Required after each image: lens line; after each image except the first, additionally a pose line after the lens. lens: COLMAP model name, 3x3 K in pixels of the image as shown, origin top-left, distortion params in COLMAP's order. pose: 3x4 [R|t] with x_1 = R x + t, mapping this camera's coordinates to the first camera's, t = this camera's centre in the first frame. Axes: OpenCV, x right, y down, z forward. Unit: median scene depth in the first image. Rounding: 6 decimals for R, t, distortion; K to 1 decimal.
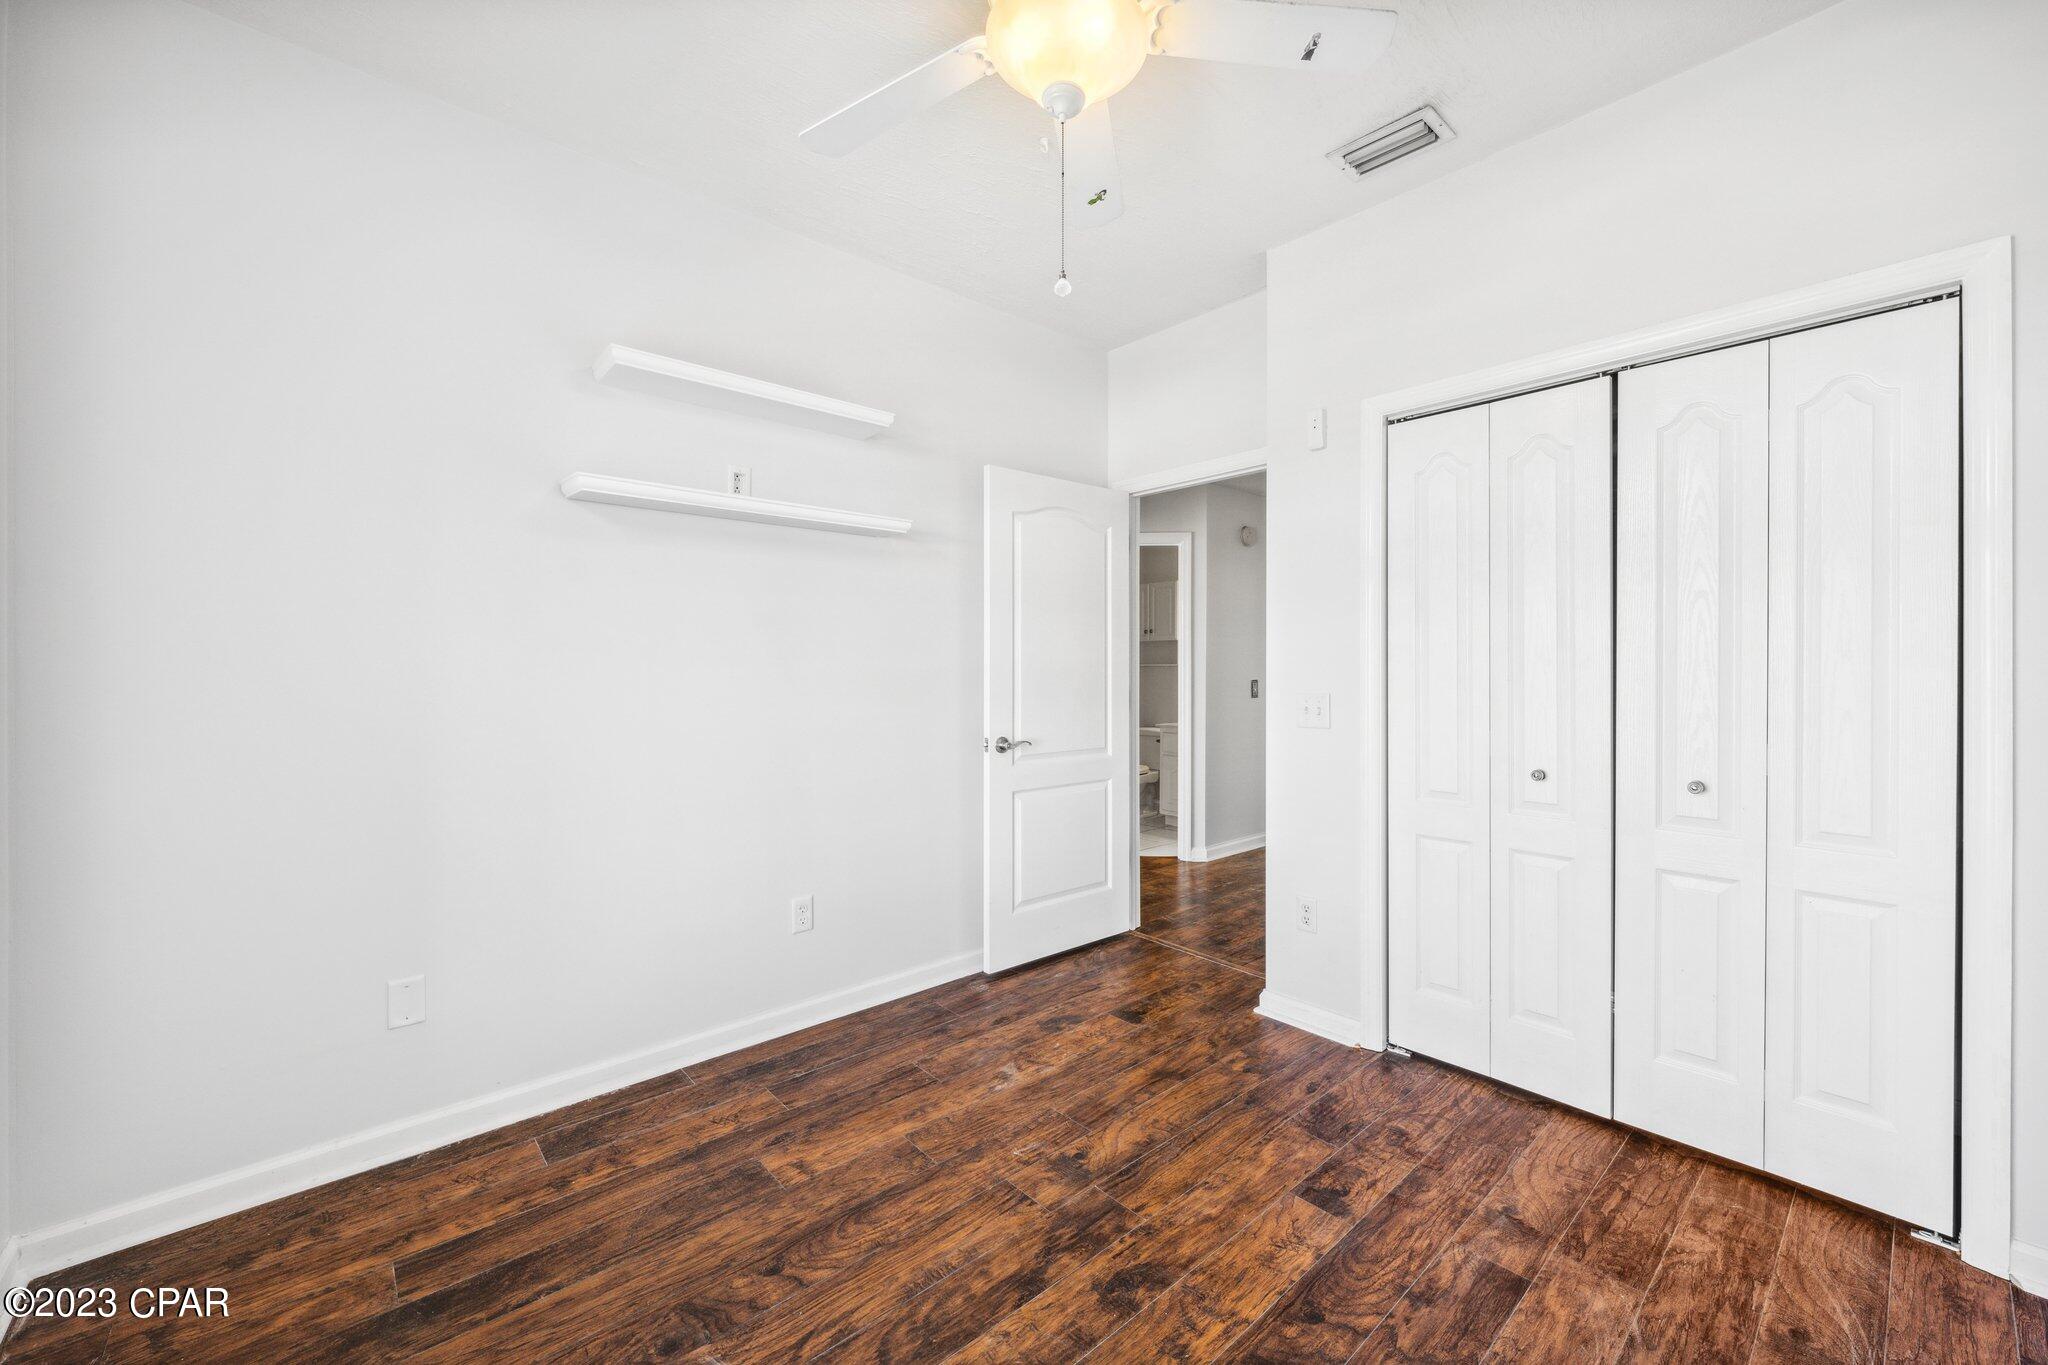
lens RADIAL K [[803.3, 0, 1023.3], [0, 803.3, 670.7], [0, 0, 1]] dist [0.000497, 0.000083]
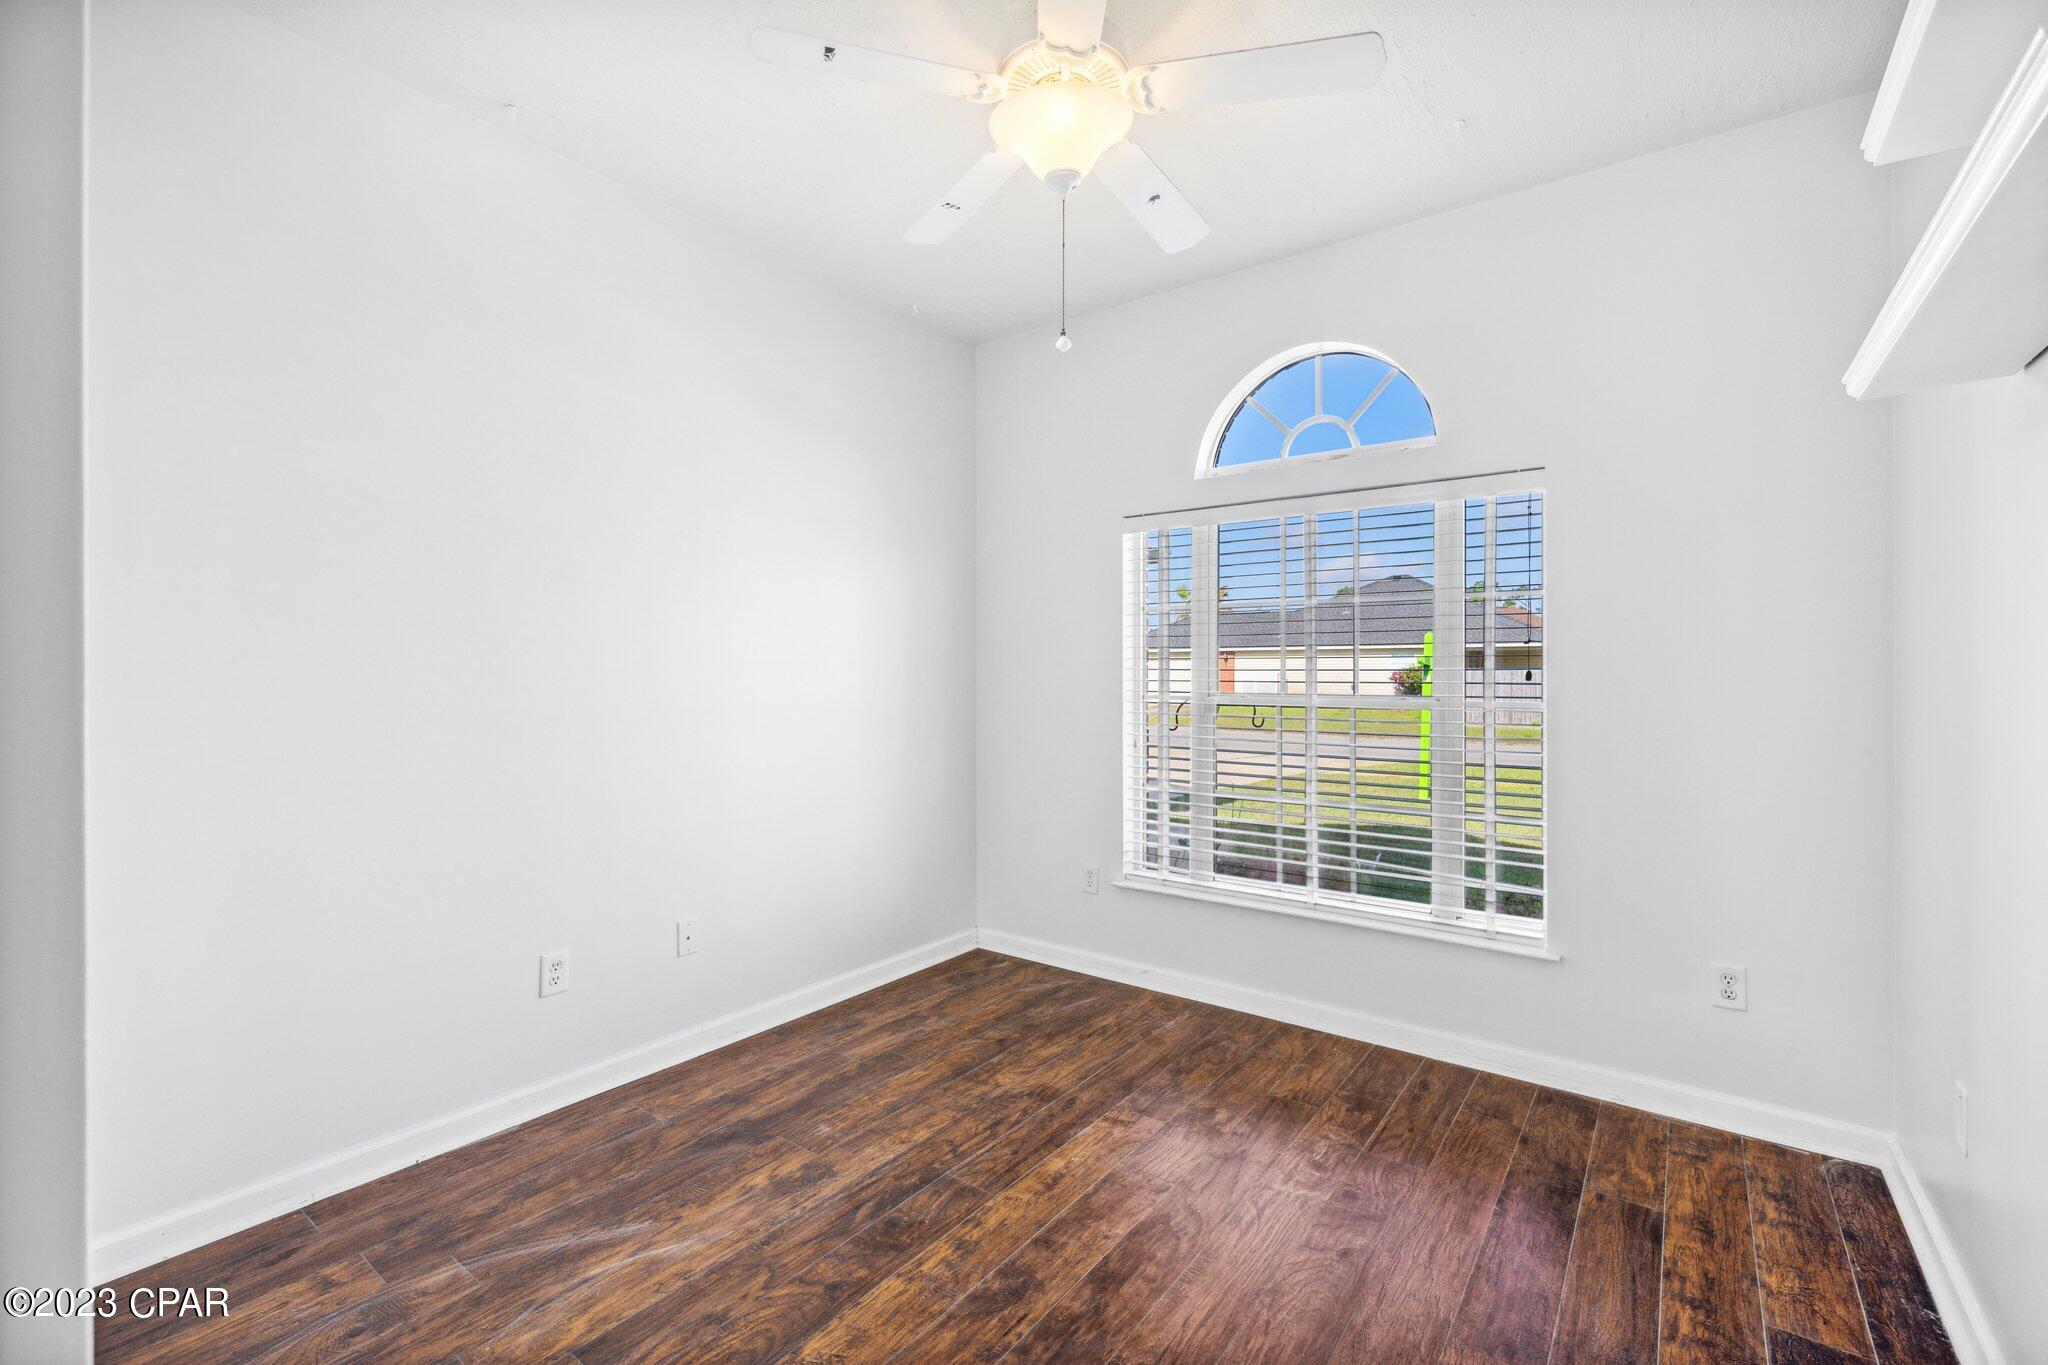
lens RADIAL K [[877.2, 0, 1025.4], [0, 877.2, 675.3], [0, 0, 1]] dist [0.000585, 0.000016]
pose [[-0.978411, 0.000962, -0.206667, 0.334548], [-0.001142, 0.999949, 0.010061, -0.013963], [0.206666, 0.010079, -0.978360, 2.060969]]
